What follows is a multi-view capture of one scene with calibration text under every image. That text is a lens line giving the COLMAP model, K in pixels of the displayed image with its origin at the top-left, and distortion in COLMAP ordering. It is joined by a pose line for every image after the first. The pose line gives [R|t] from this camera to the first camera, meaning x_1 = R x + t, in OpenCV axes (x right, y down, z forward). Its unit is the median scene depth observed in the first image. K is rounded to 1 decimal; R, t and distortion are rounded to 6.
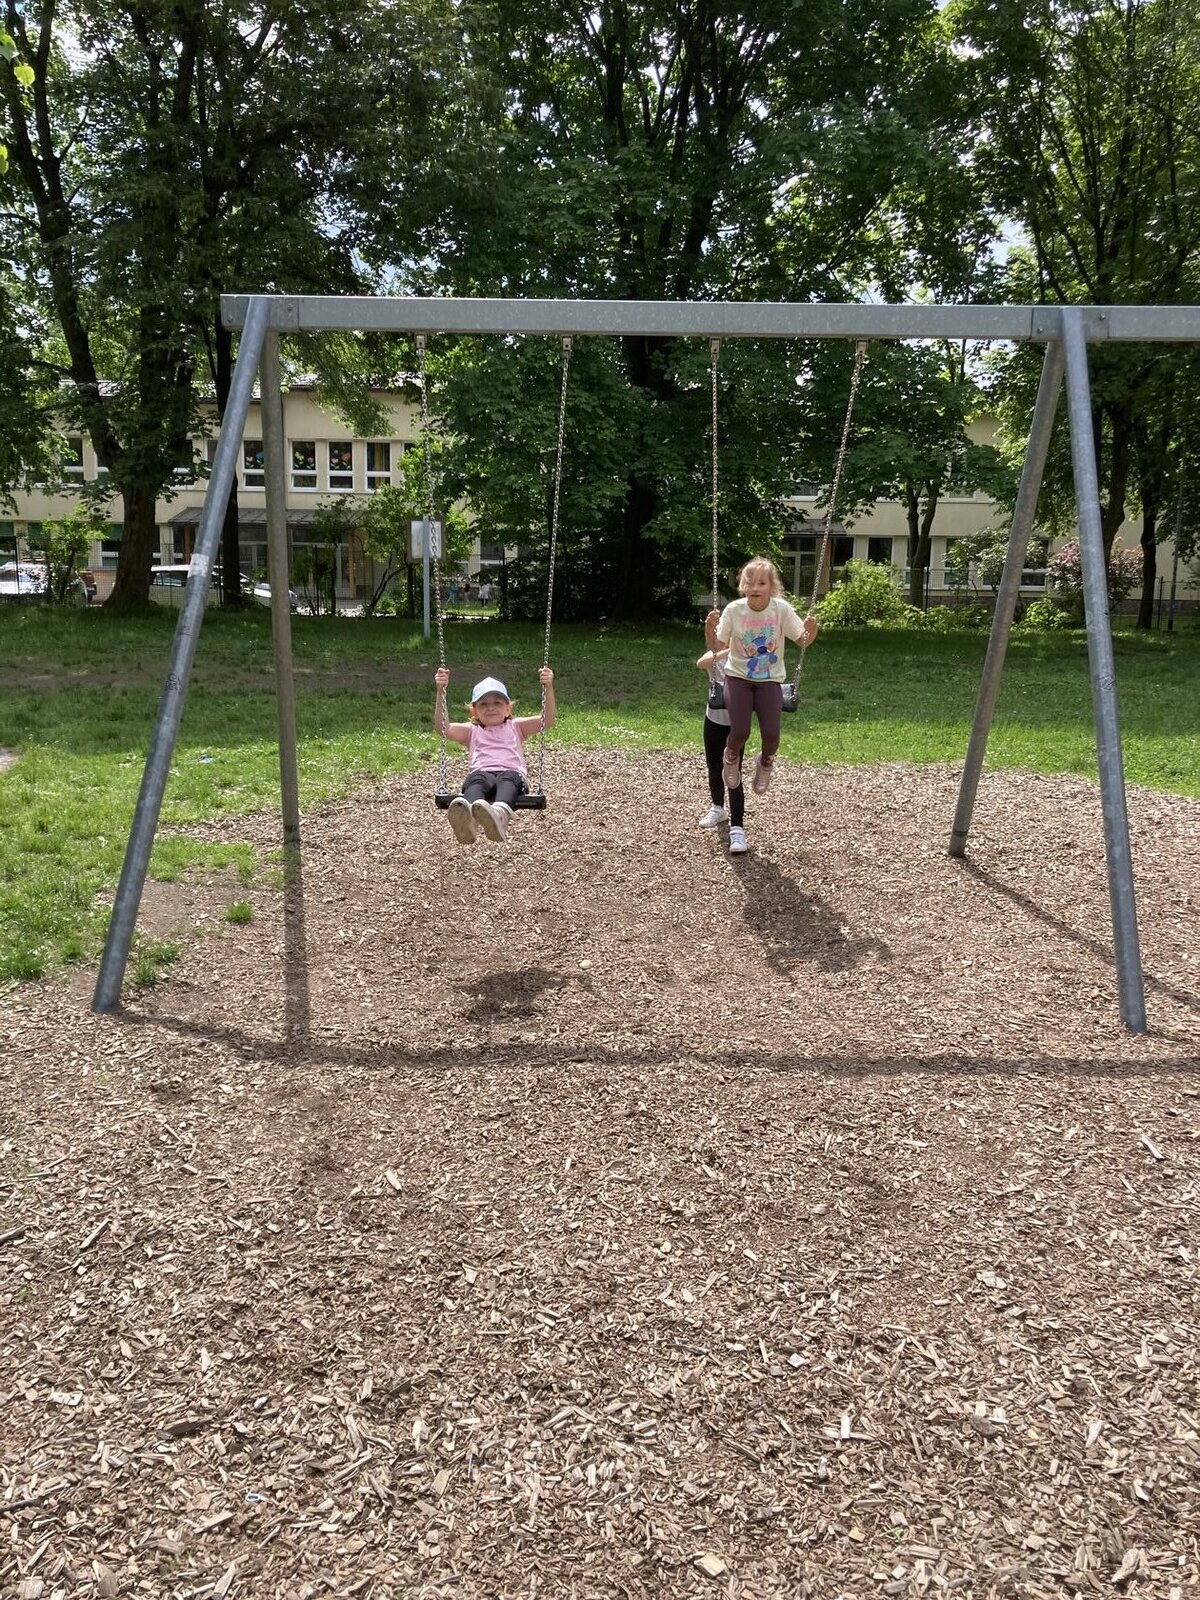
lens RADIAL K [[1314.0, 0, 620.2], [0, 1314.0, 788.8], [0, 0, 1]] dist [0.014488, 0.011522]
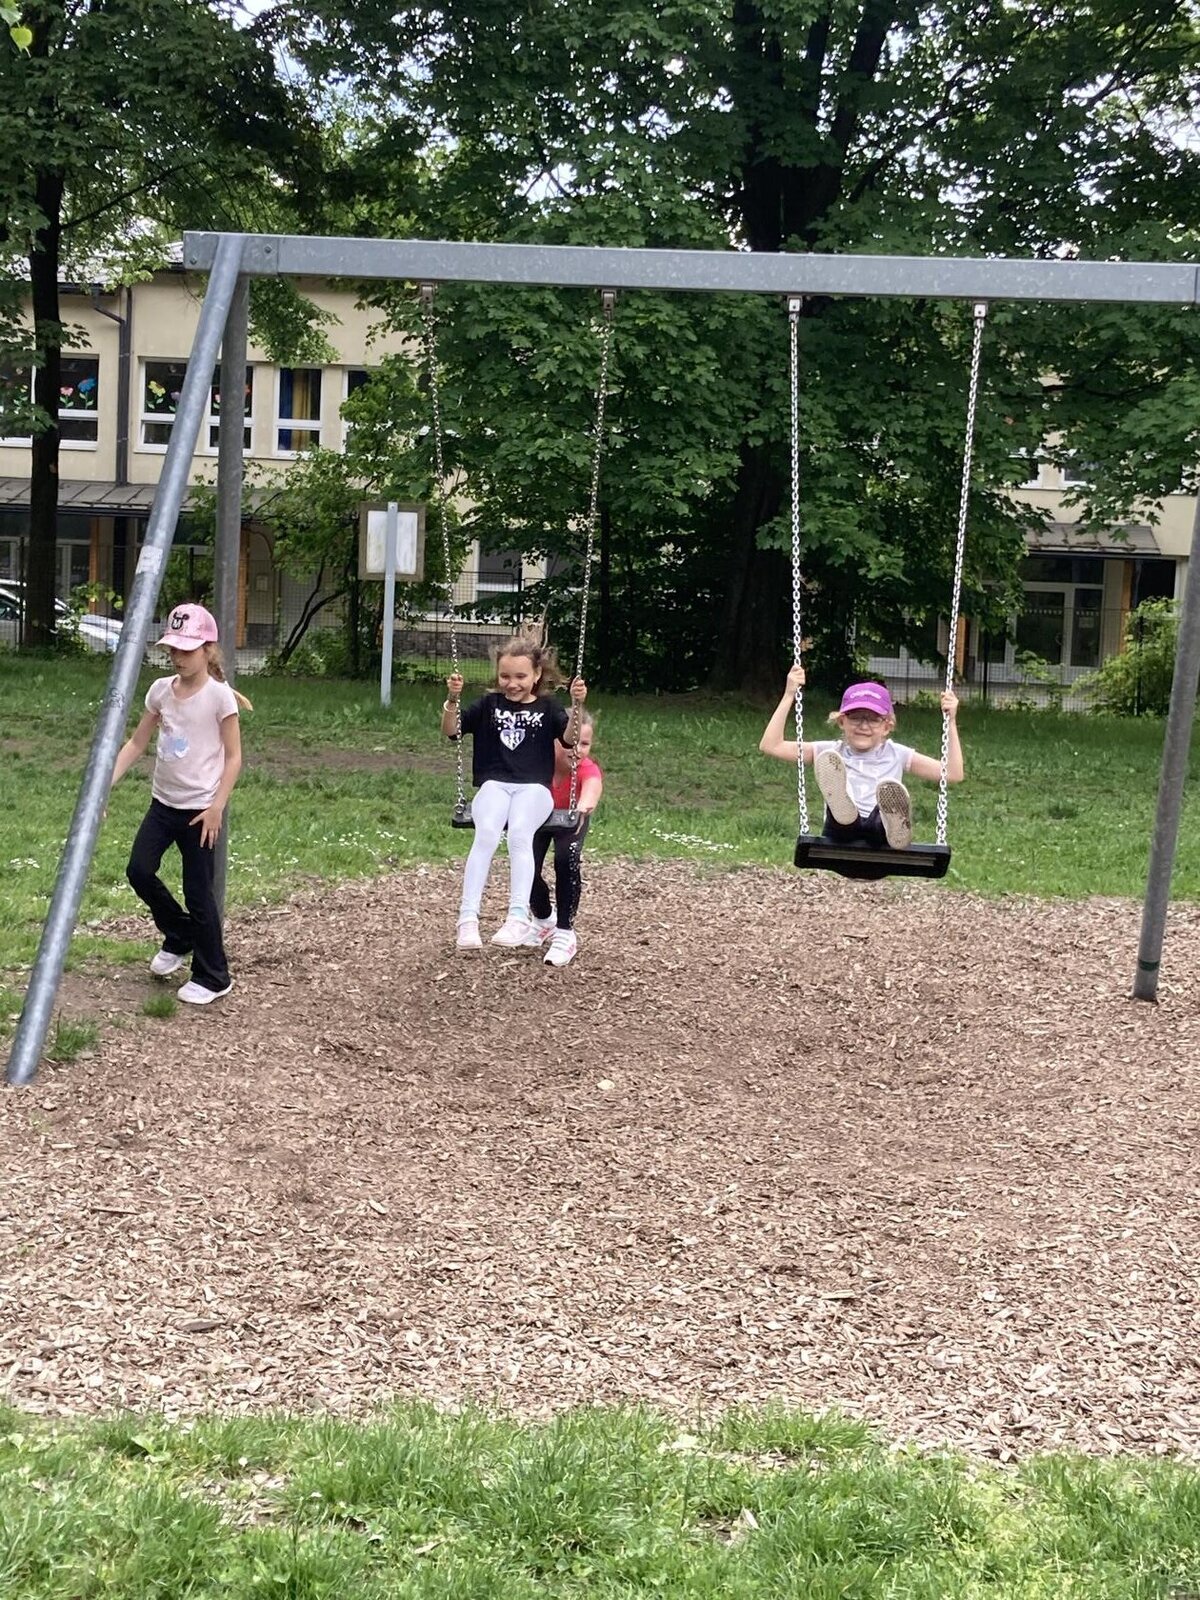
lens RADIAL K [[2624.2, 0, 600.0], [0, 2624.2, 800.0], [0, 0, 1]] dist [0.214988, -0.875748]
pose [[0.998018, 0.031340, -0.054570, 0.039821], [-0.036352, 0.994964, -0.093410, 0.090661], [0.051368, 0.095208, 0.994131, -0.445930]]
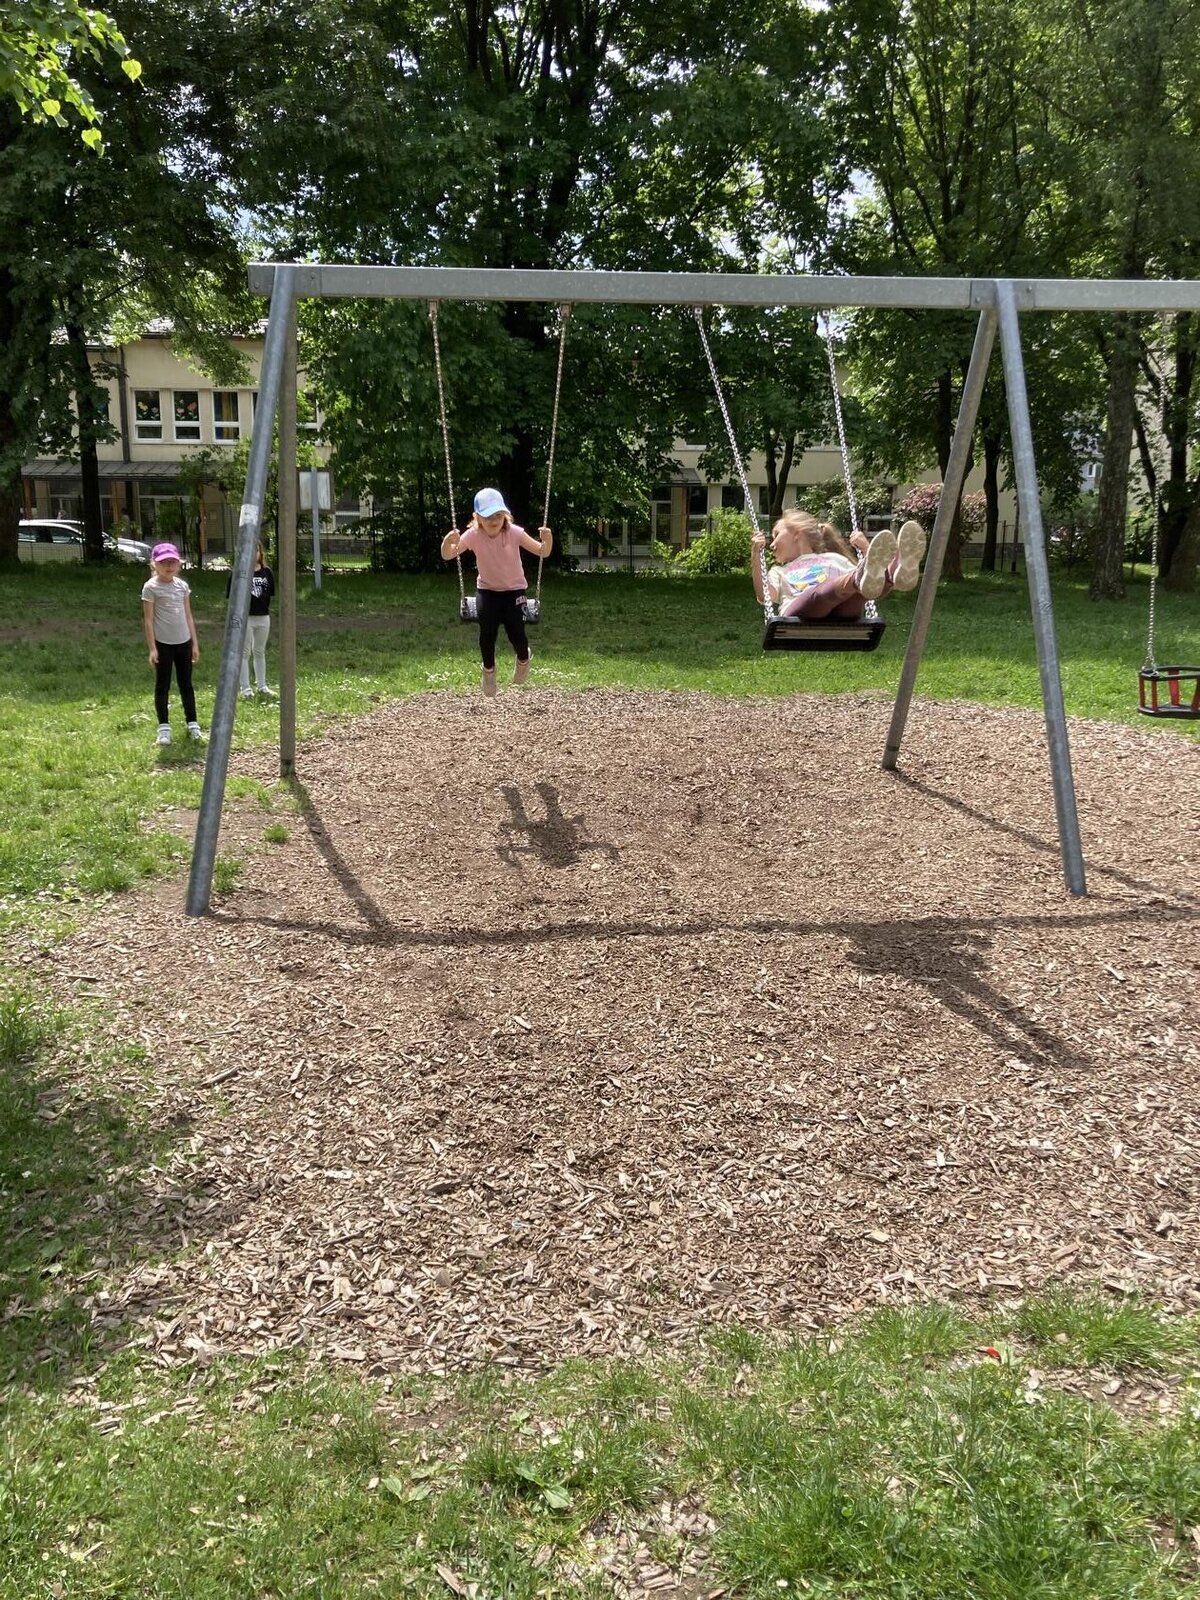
lens RADIAL K [[1313.6, 0, 600.0], [0, 1313.6, 800.0], [0, 0, 1]] dist [0.047410, -0.058253]
pose [[0.994242, -0.033568, 0.101765, -0.109749], [0.029116, 0.998566, 0.044925, 0.020526], [-0.103127, -0.041703, 0.993794, -0.100315]]
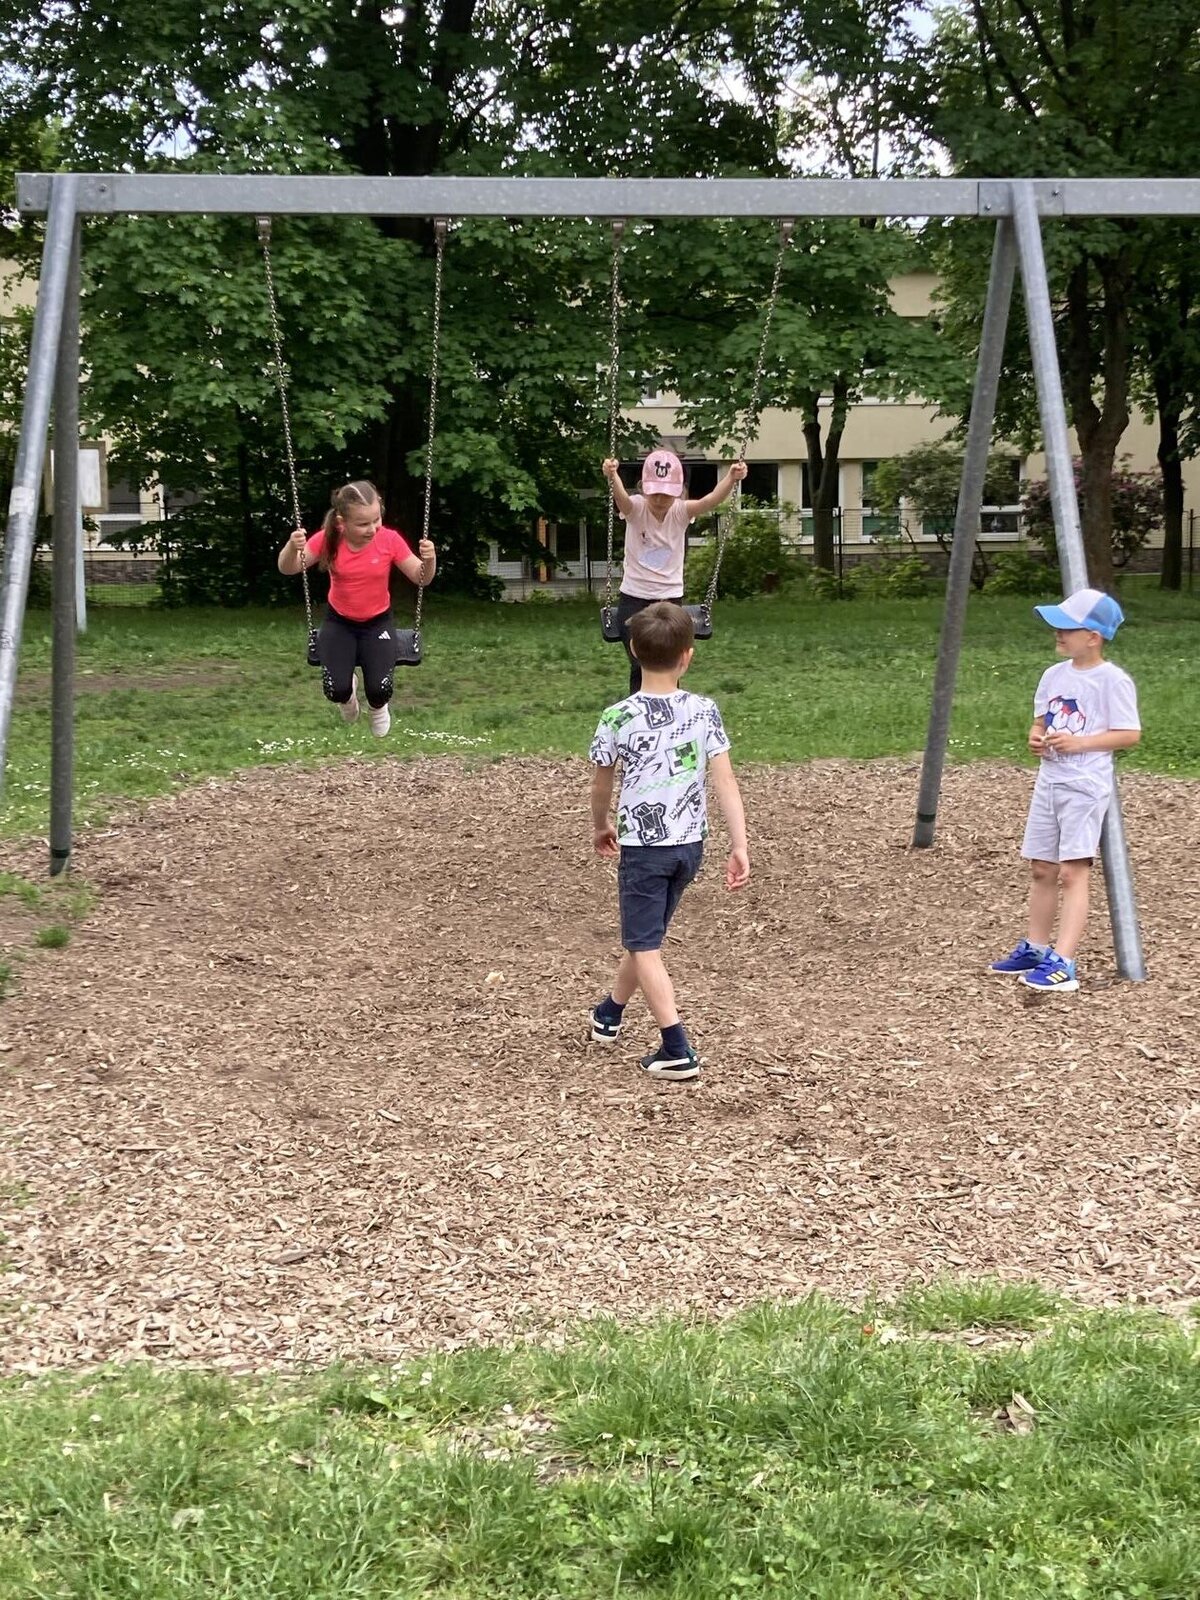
lens RADIAL K [[2276.7, 0, 631.5], [0, 2276.7, 800.4], [0, 0, 1]] dist [0.173859, -0.429319]
pose [[0.989505, -0.046270, 0.136888, -0.108893], [0.052618, 0.997683, -0.043119, 0.075001], [-0.134576, 0.049869, 0.989648, -0.352087]]
